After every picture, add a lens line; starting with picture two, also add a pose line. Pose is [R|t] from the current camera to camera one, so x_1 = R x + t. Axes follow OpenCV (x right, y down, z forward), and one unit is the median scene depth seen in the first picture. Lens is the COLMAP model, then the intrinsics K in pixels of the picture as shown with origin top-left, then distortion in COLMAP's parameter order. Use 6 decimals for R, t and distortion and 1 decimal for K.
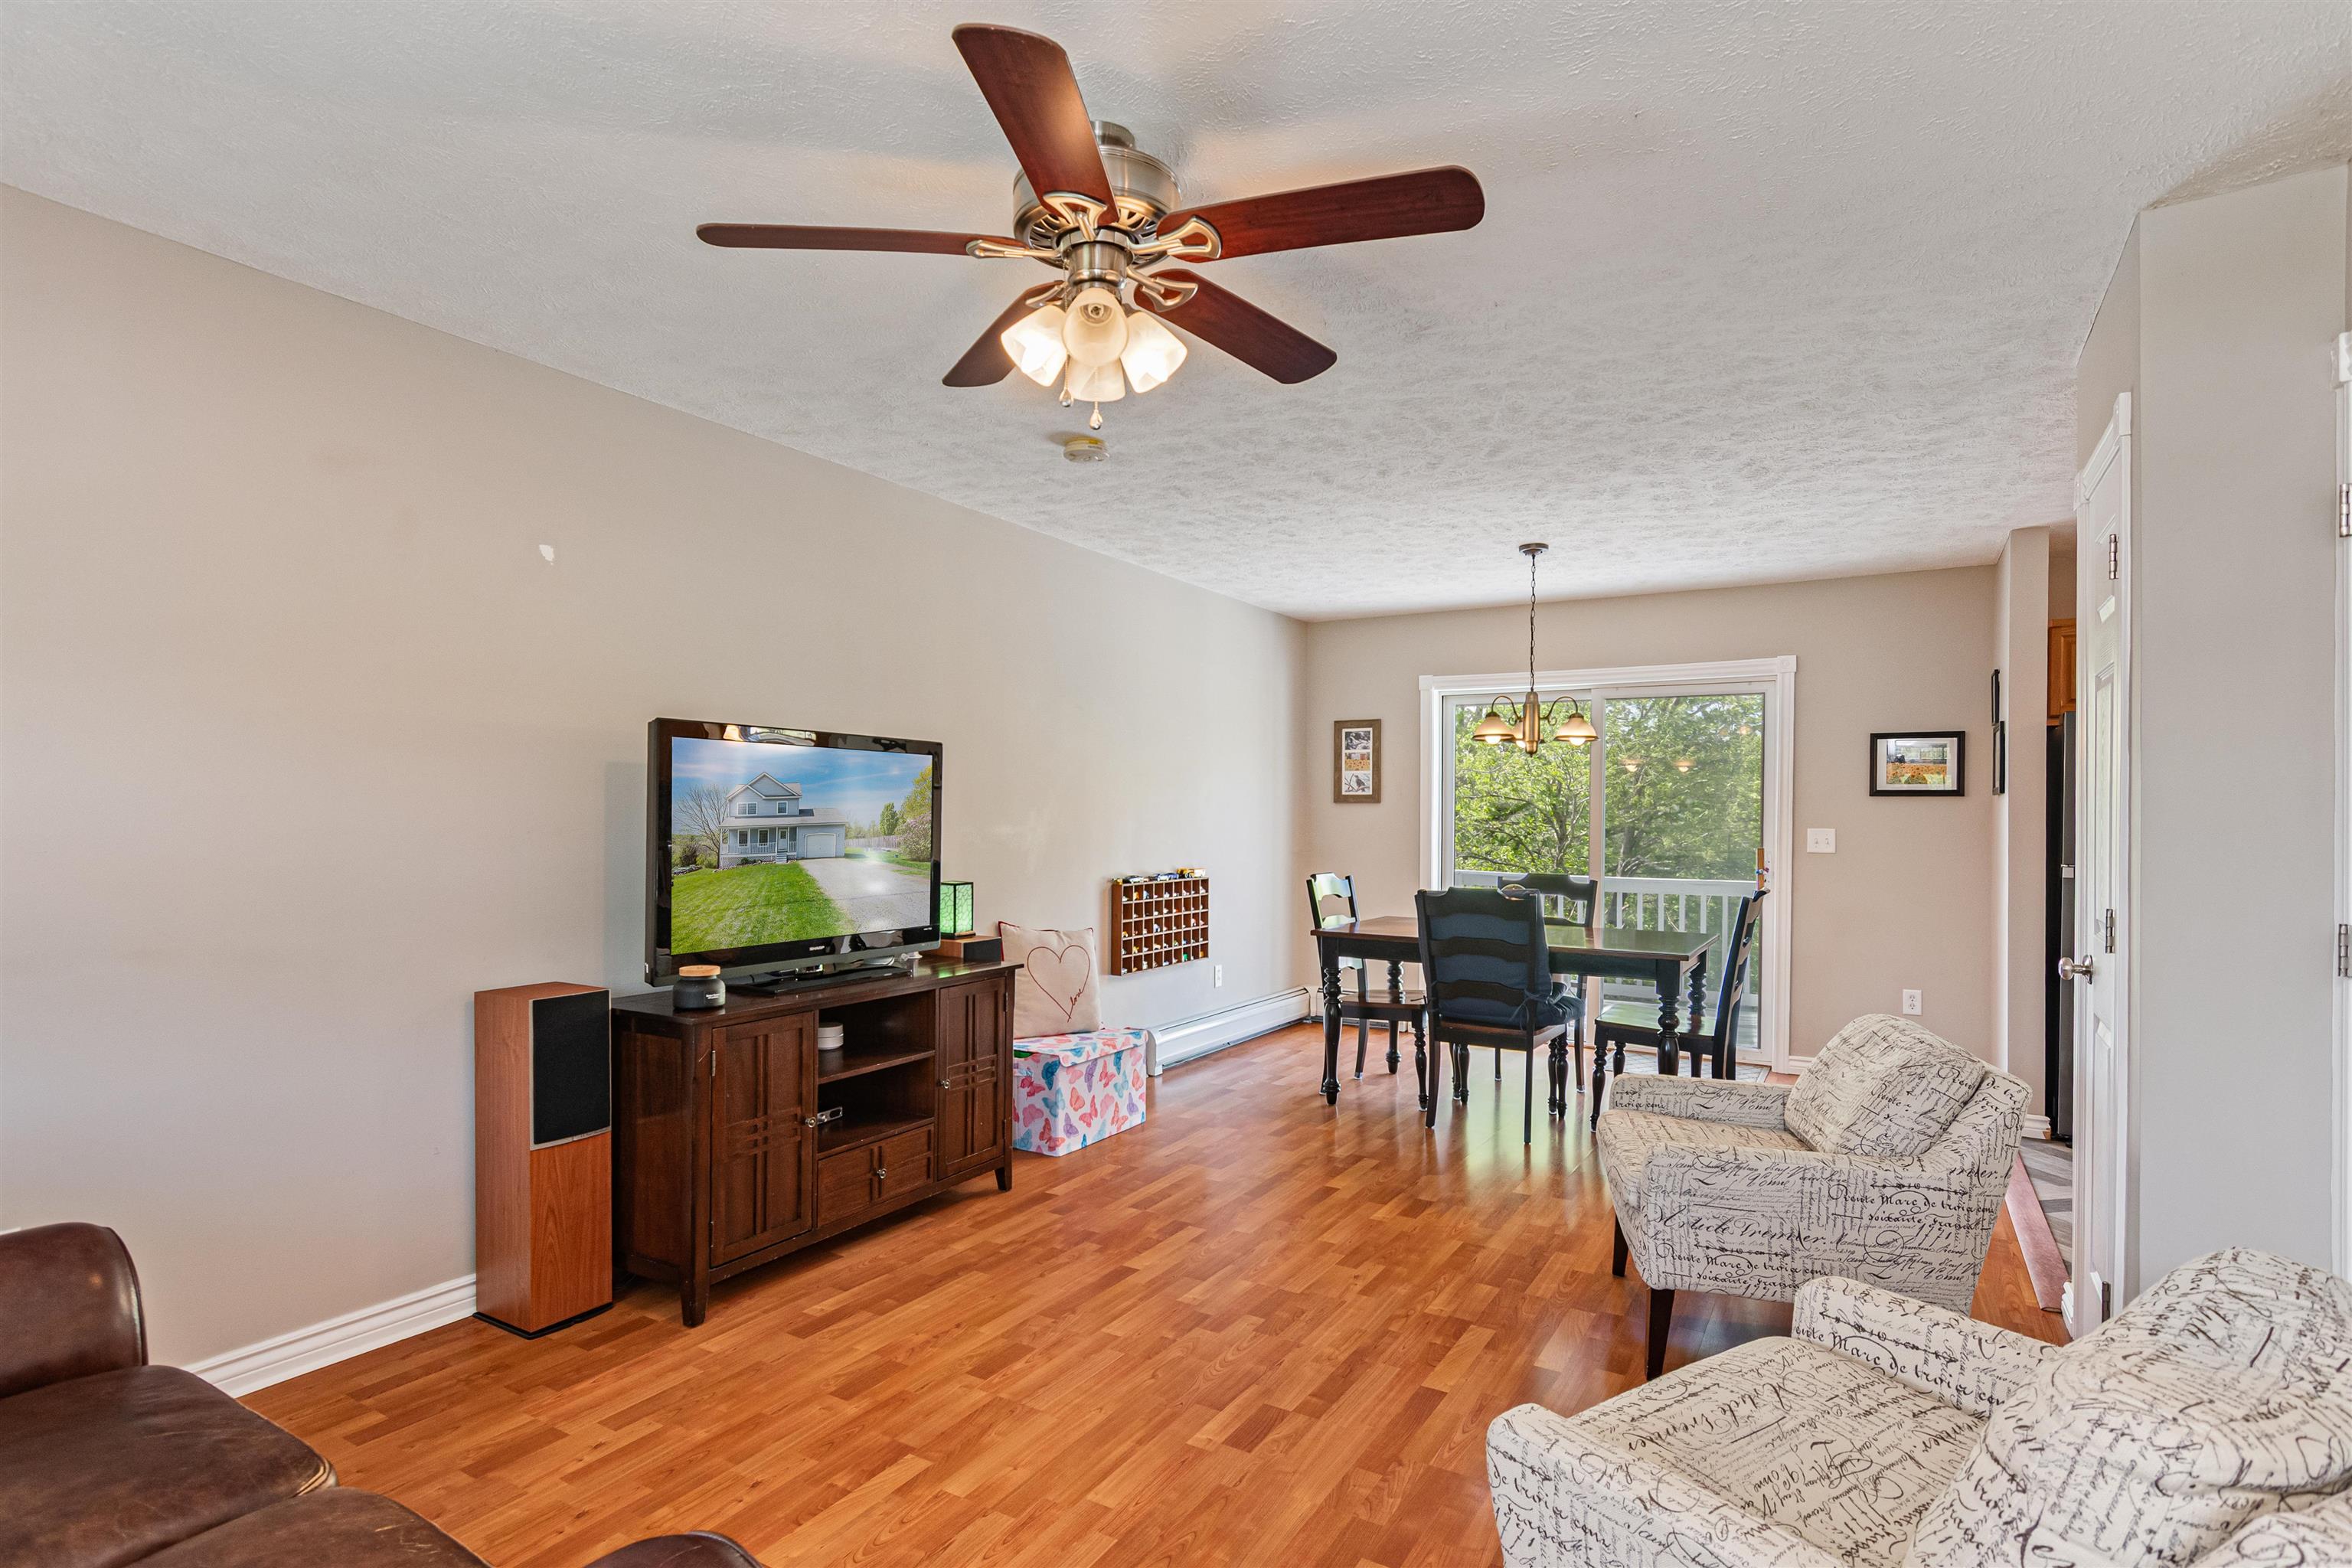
lens RADIAL K [[1180.4, 0, 1166.7], [0, 1180.4, 814.3], [0, 0, 1]] dist [0.001726, 0.000960]
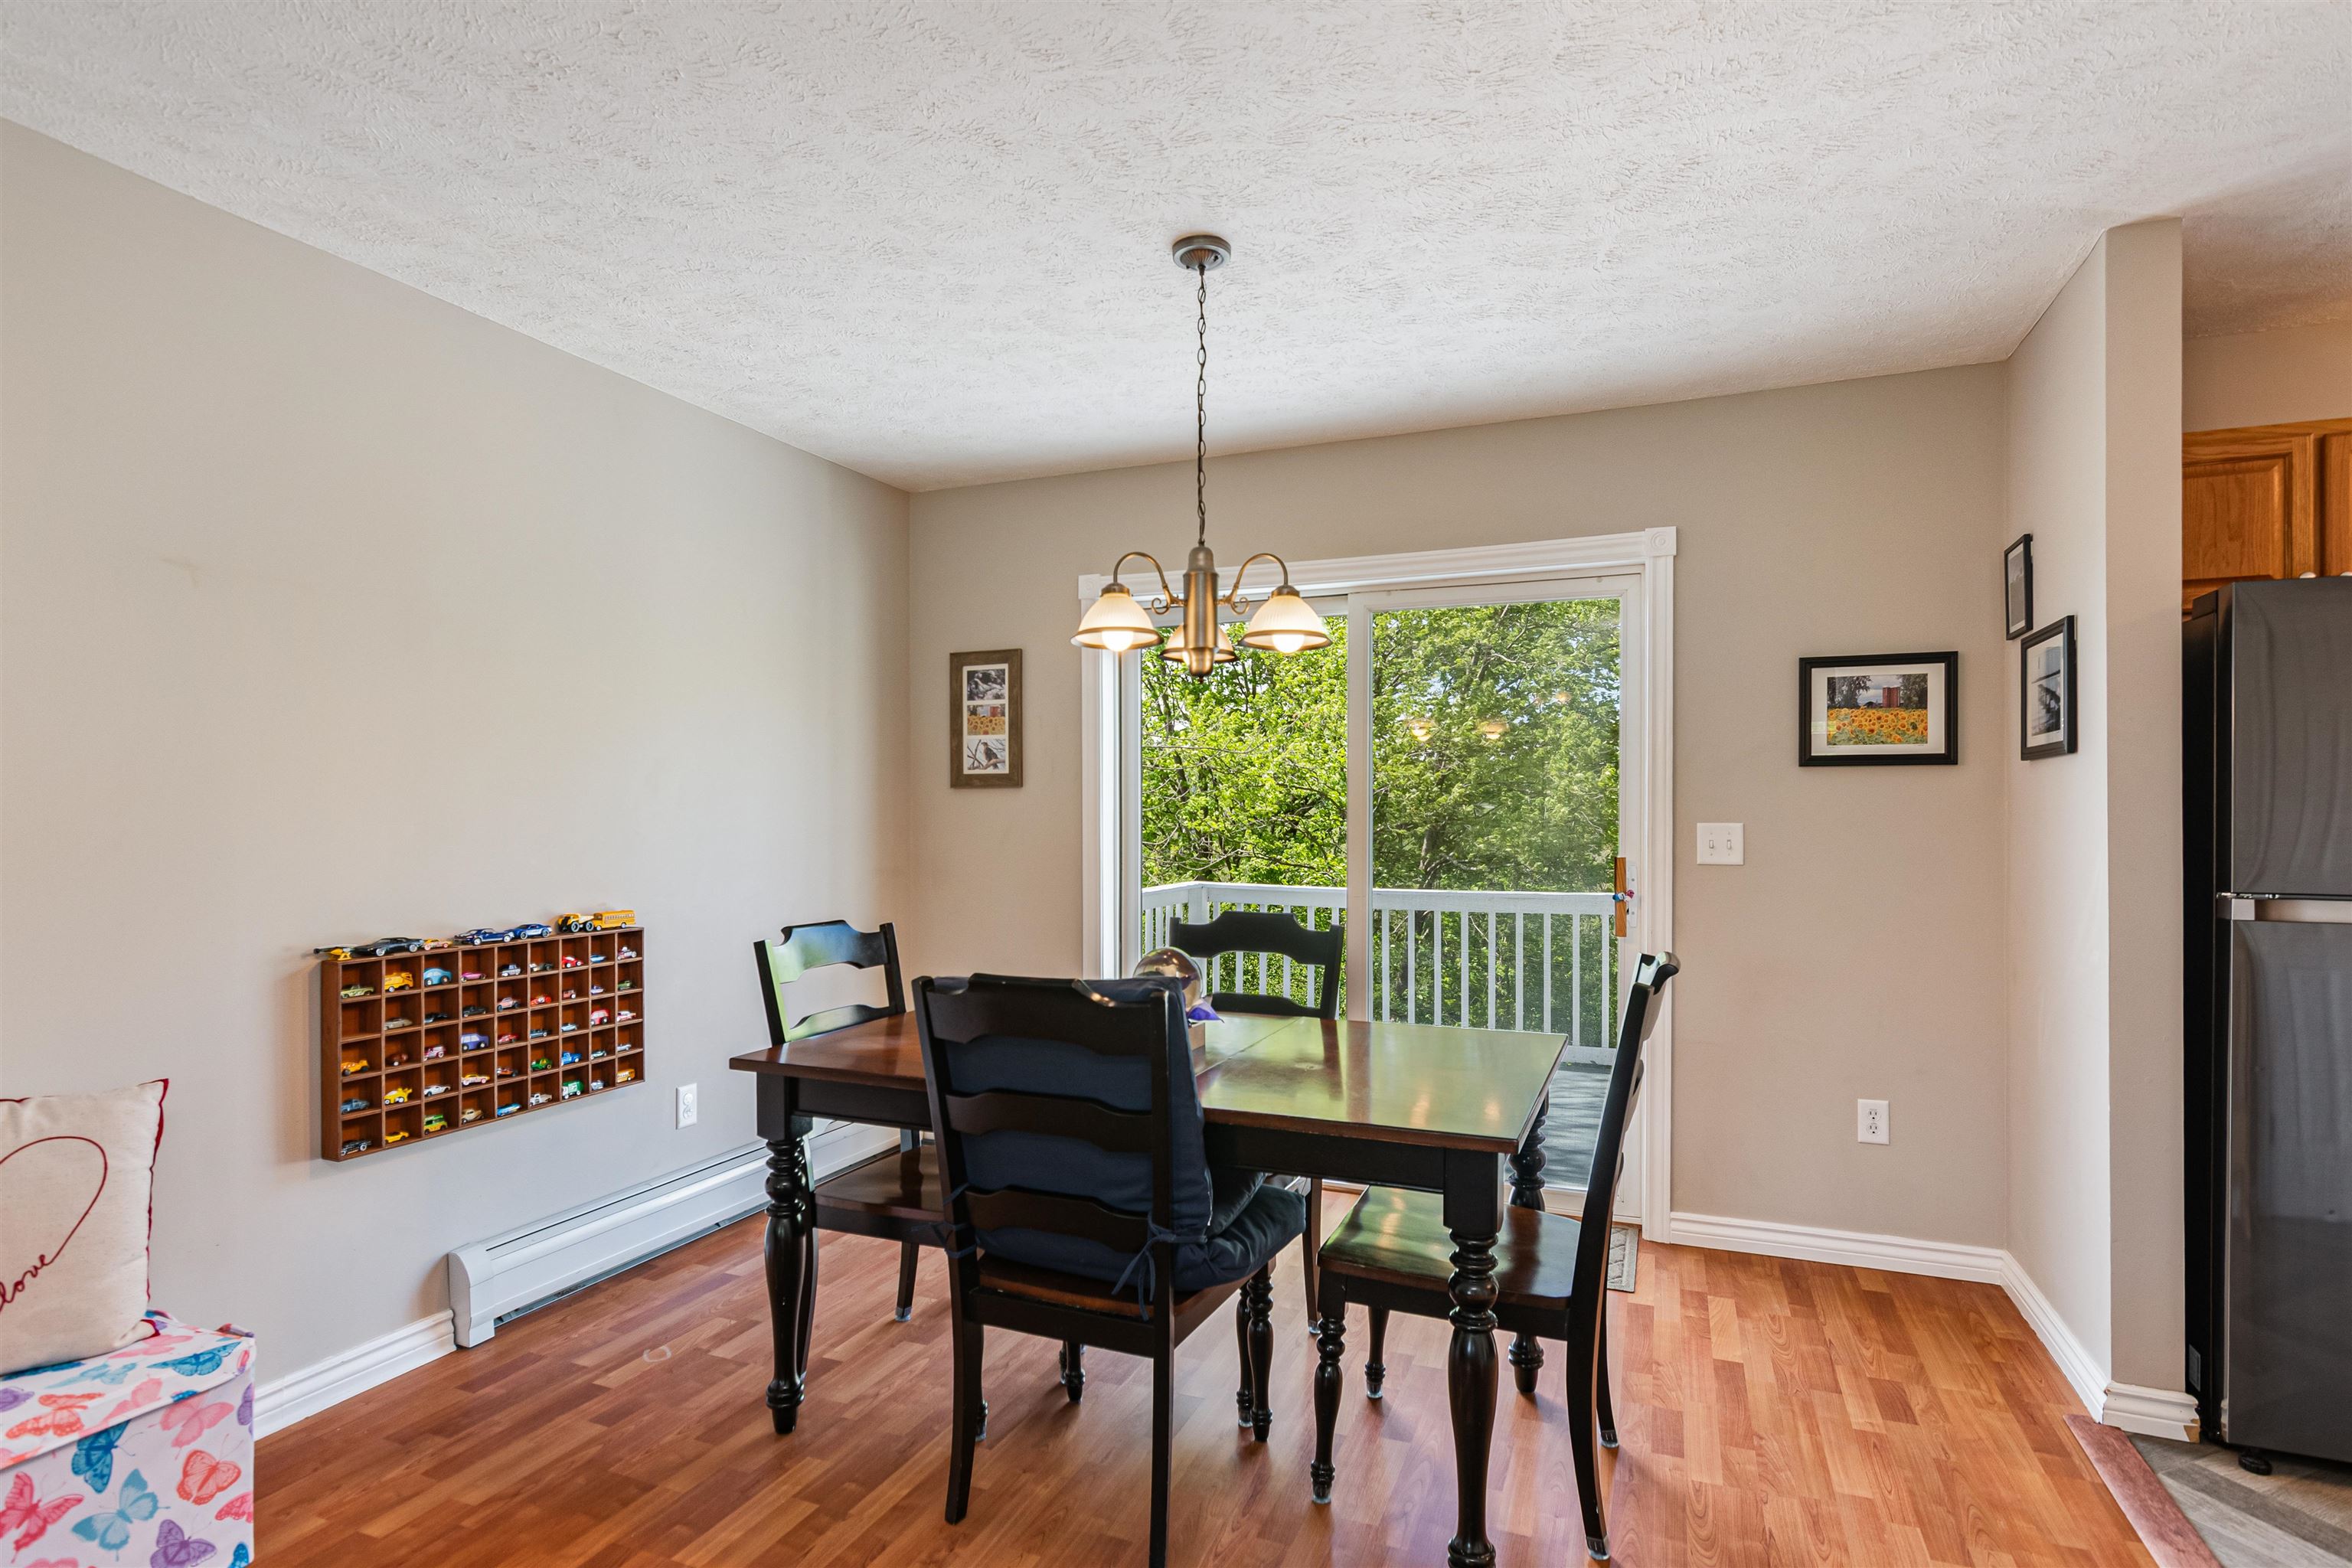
lens RADIAL K [[1193.1, 0, 1169.2], [0, 1193.1, 811.3], [0, 0, 1]] dist [-0.004556, -0.000383]
pose [[0.988462, -0.008080, 0.151254, 0.259680], [0.008054, 0.999967, 0.000785, 0.004976], [-0.151255, 0.000442, 0.988495, 0.607295]]
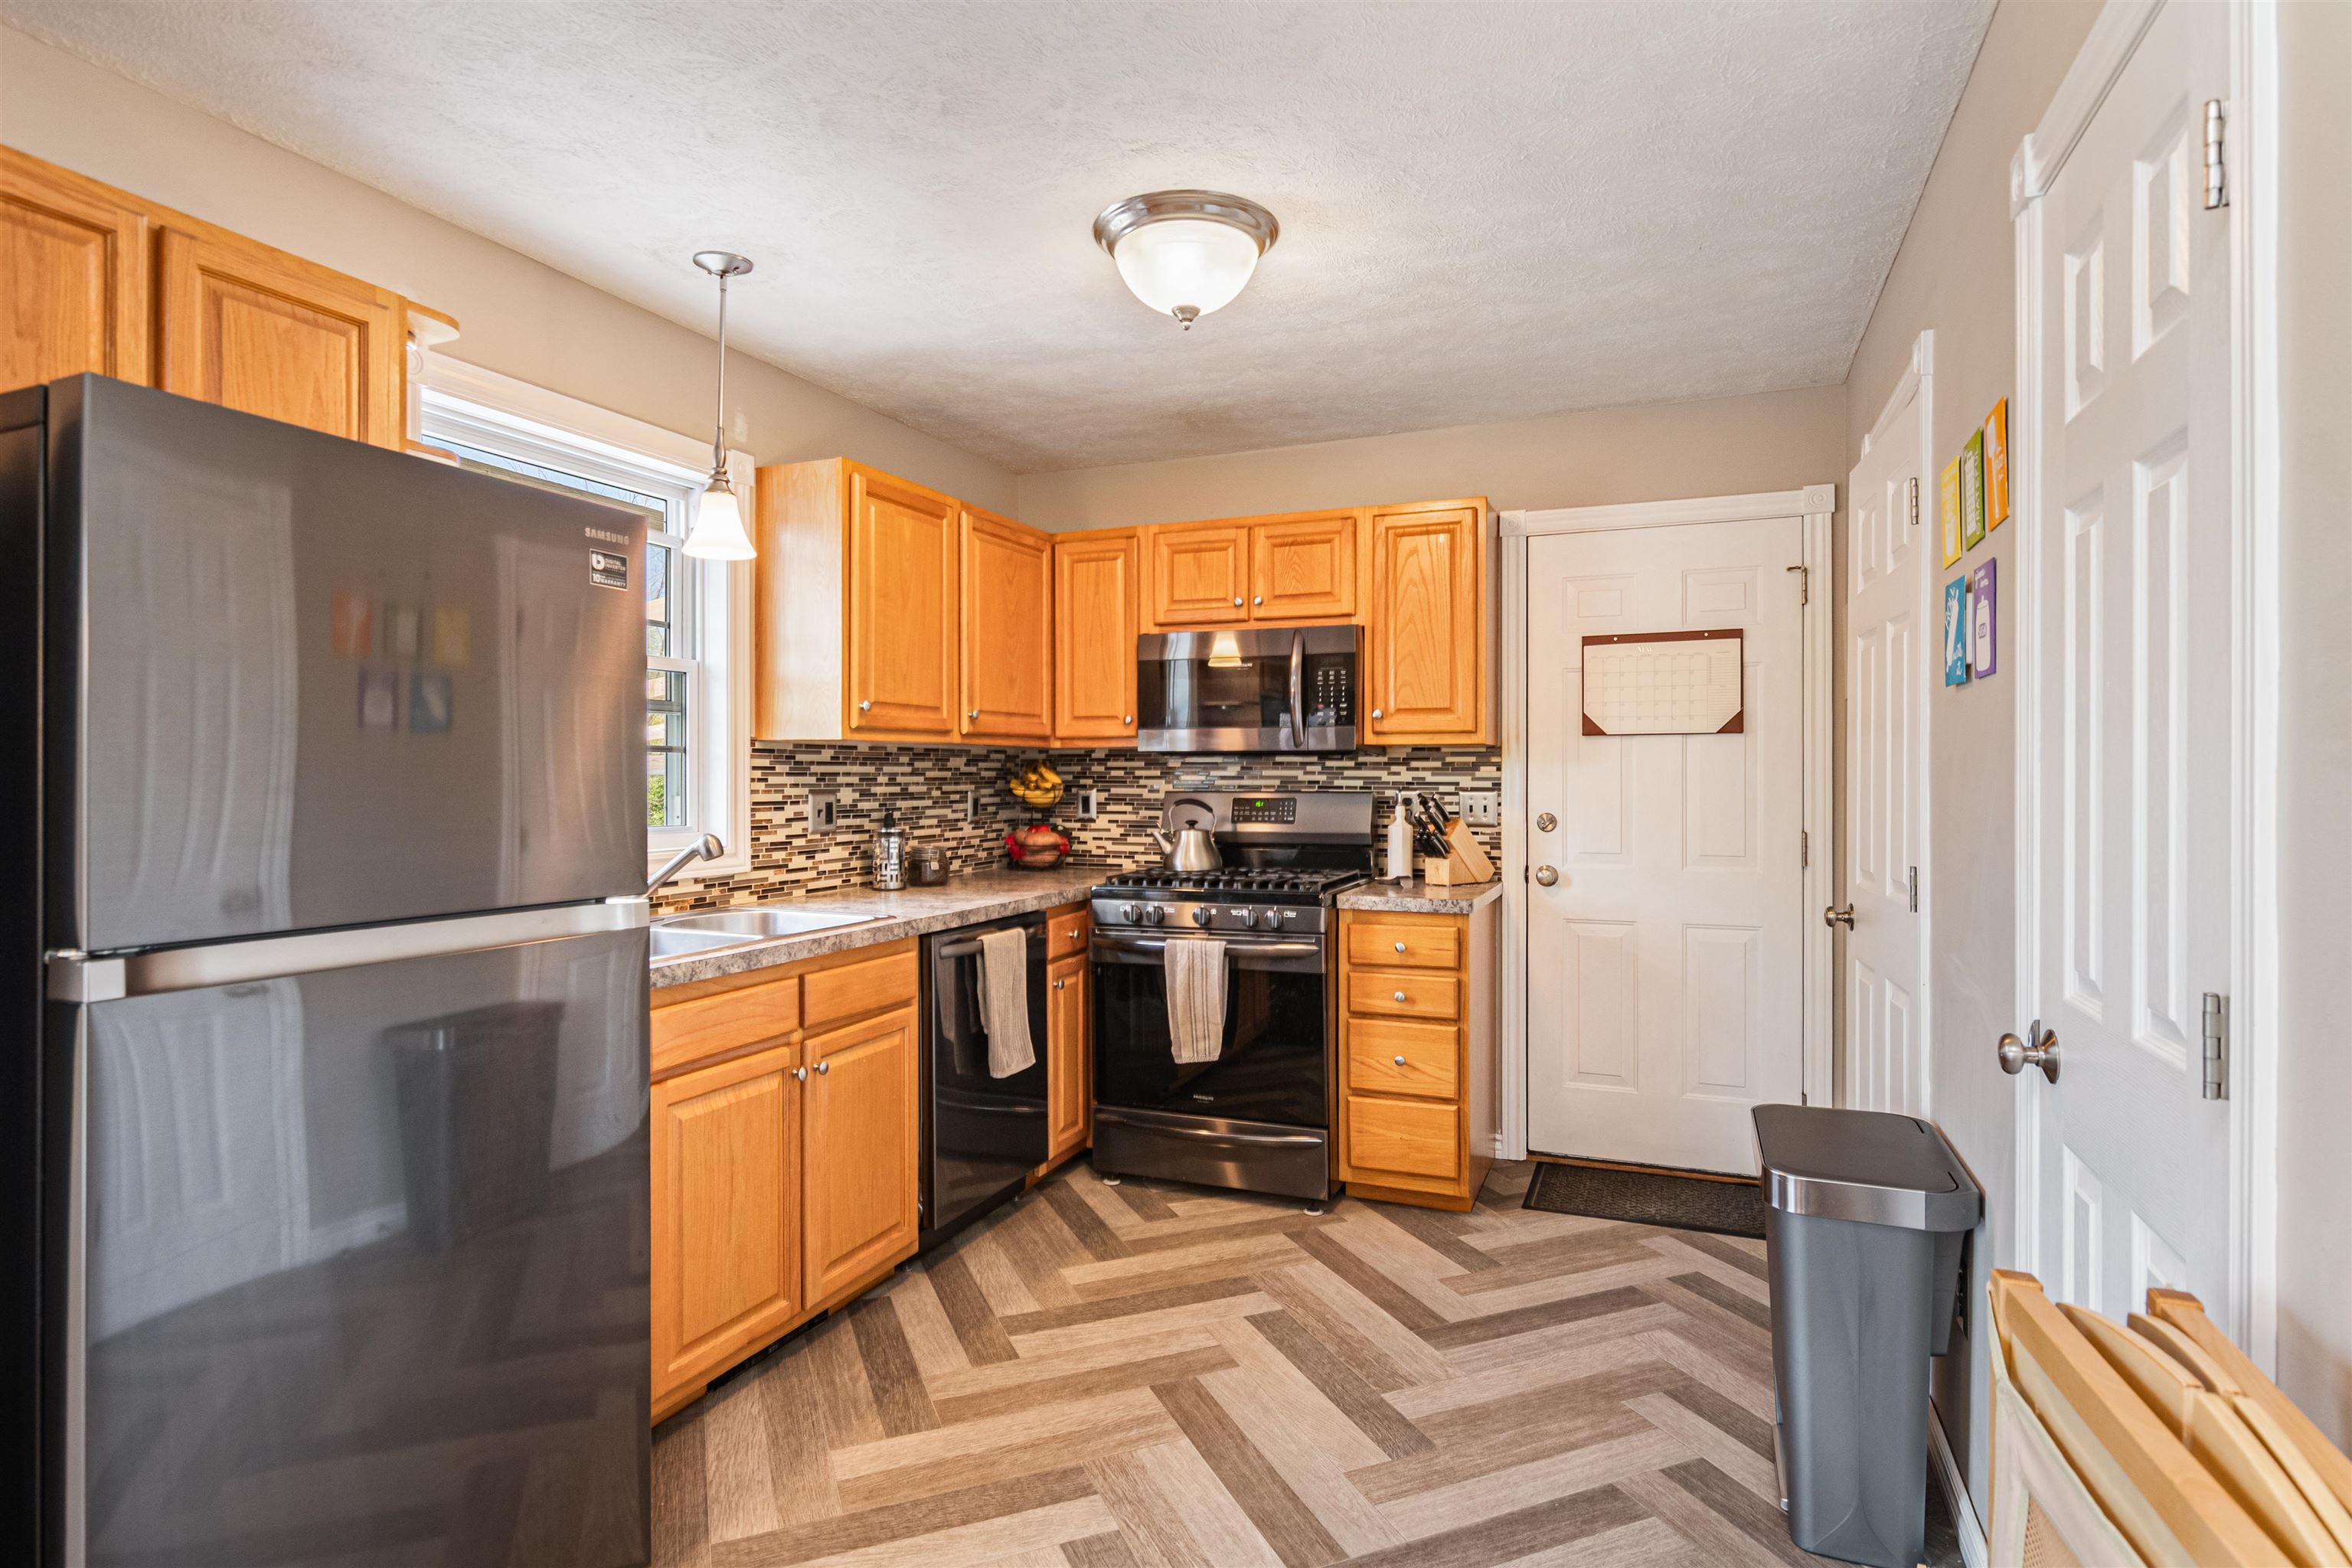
lens RADIAL K [[1208.7, 0, 1177.6], [0, 1208.7, 775.2], [0, 0, 1]] dist [-0.003968, -0.001005]
pose [[-0.147988, -0.005705, 0.988973, 0.481374], [-0.001626, 0.999983, 0.005525, 0.001019], [-0.988988, -0.000790, -0.147995, 0.837104]]
